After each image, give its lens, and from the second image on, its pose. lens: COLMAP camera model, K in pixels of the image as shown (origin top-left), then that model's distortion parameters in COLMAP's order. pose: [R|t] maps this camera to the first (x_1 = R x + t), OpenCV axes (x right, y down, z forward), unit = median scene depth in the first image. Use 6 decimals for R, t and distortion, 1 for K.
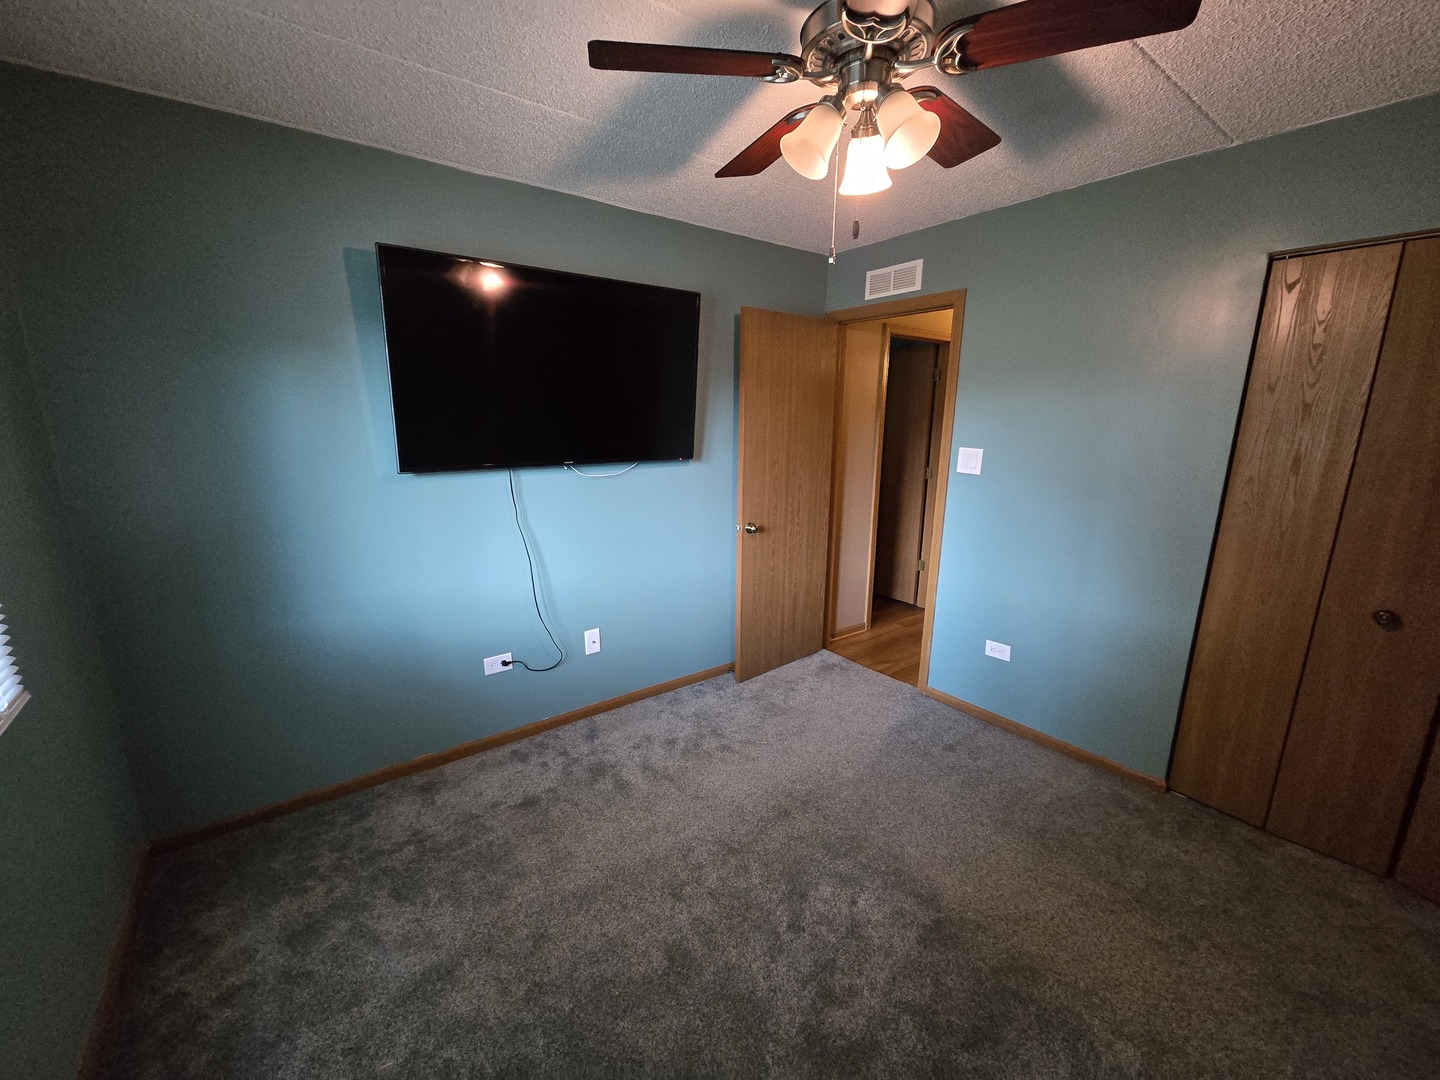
lens RADIAL K [[592.5, 0, 708.7], [0, 592.5, 549.6], [0, 0, 1]] dist [-0.003559, 0.004191]
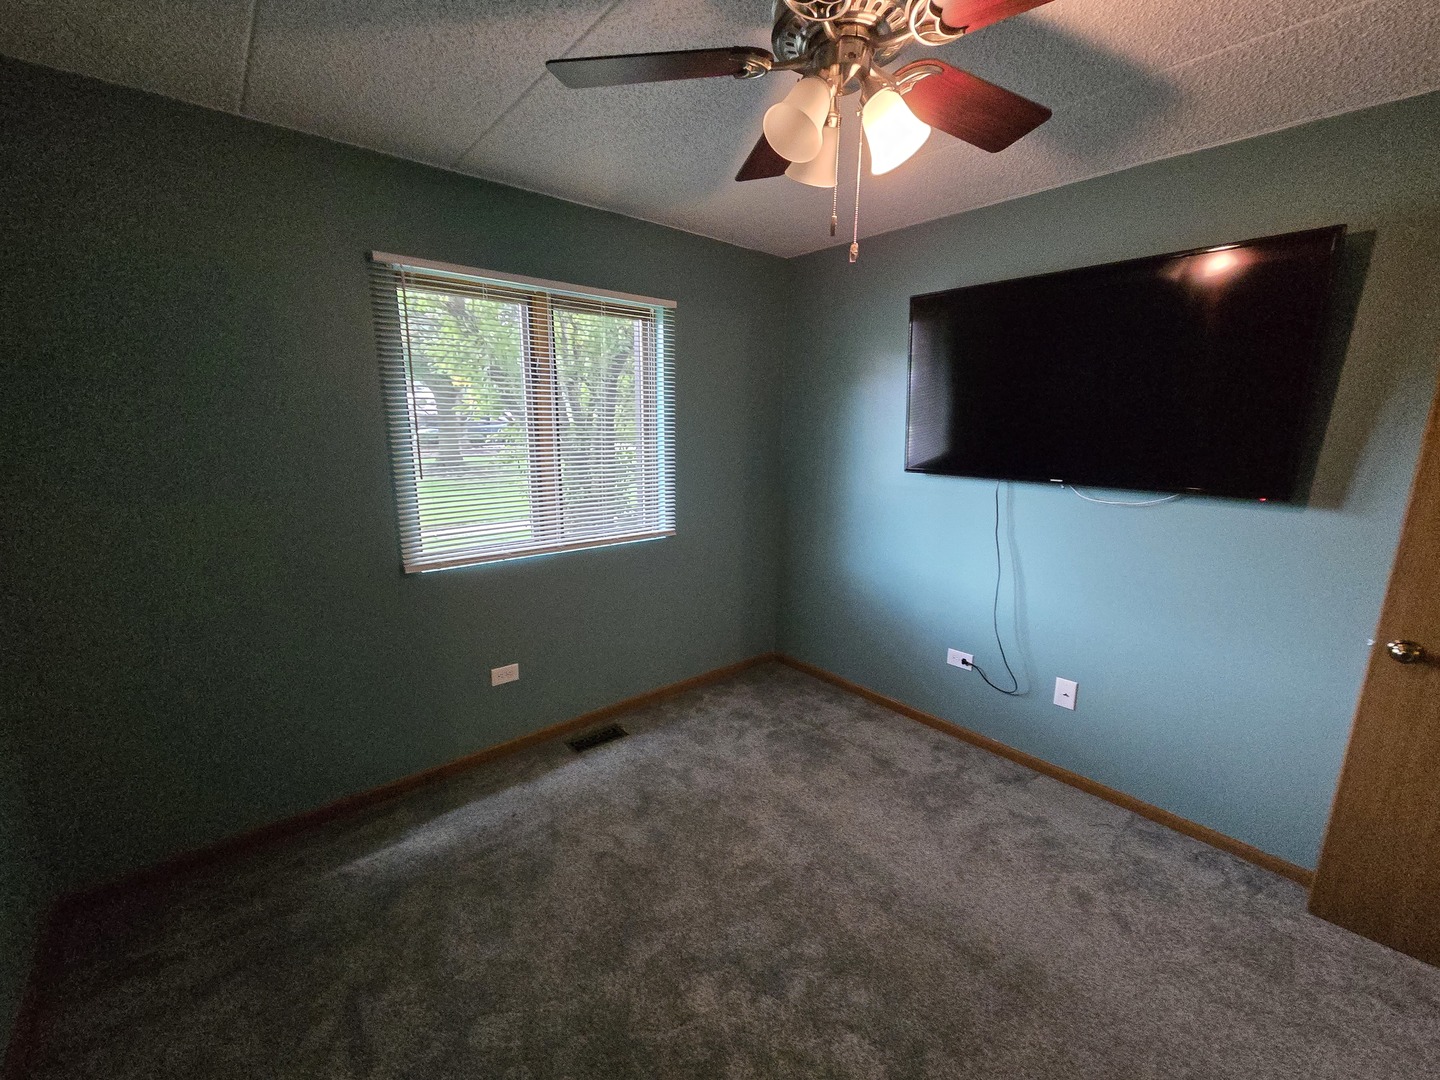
lens RADIAL K [[592.5, 0, 711.8], [0, 592.5, 547.4], [0, 0, 1]] dist [-0.003559, 0.004191]
pose [[0.061917, 0.206337, -0.976520, 0.611695], [-0.232892, 0.954376, 0.186892, -0.093786], [0.970530, 0.215852, 0.107147, 0.405879]]
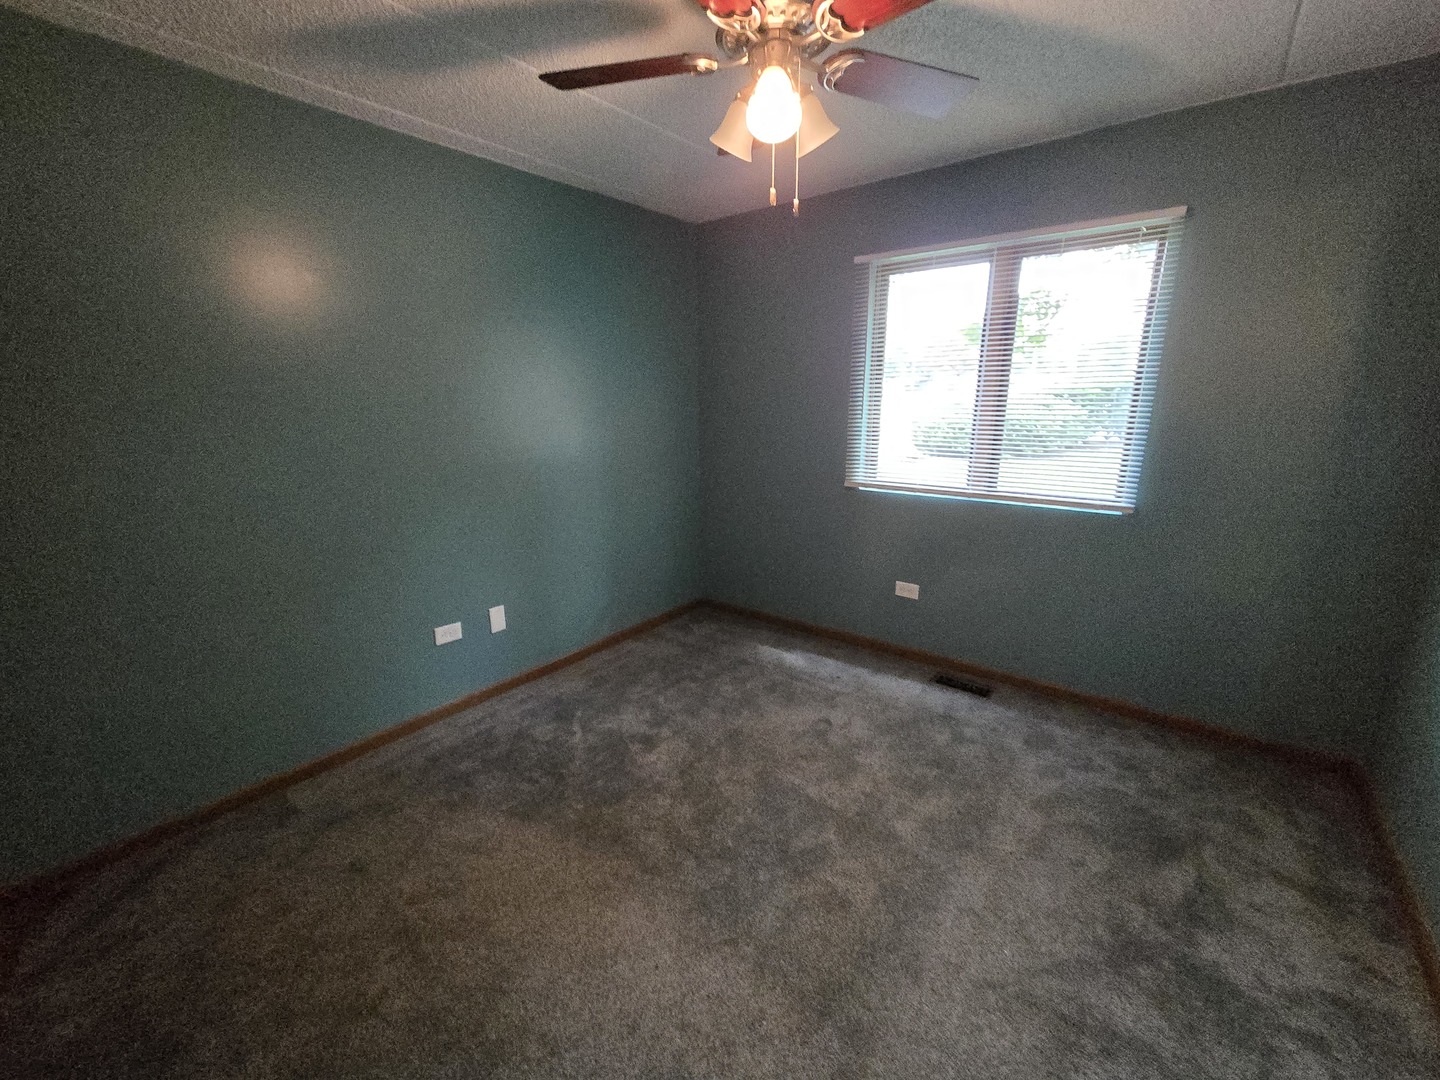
lens RADIAL K [[592.5, 0, 715.3], [0, 592.5, 547.3], [0, 0, 1]] dist [-0.003559, 0.004191]
pose [[-0.962778, 0.074196, -0.259911, 0.338473], [-0.055048, 0.887609, 0.457296, -0.222691], [0.264629, 0.454582, -0.850486, 1.090152]]
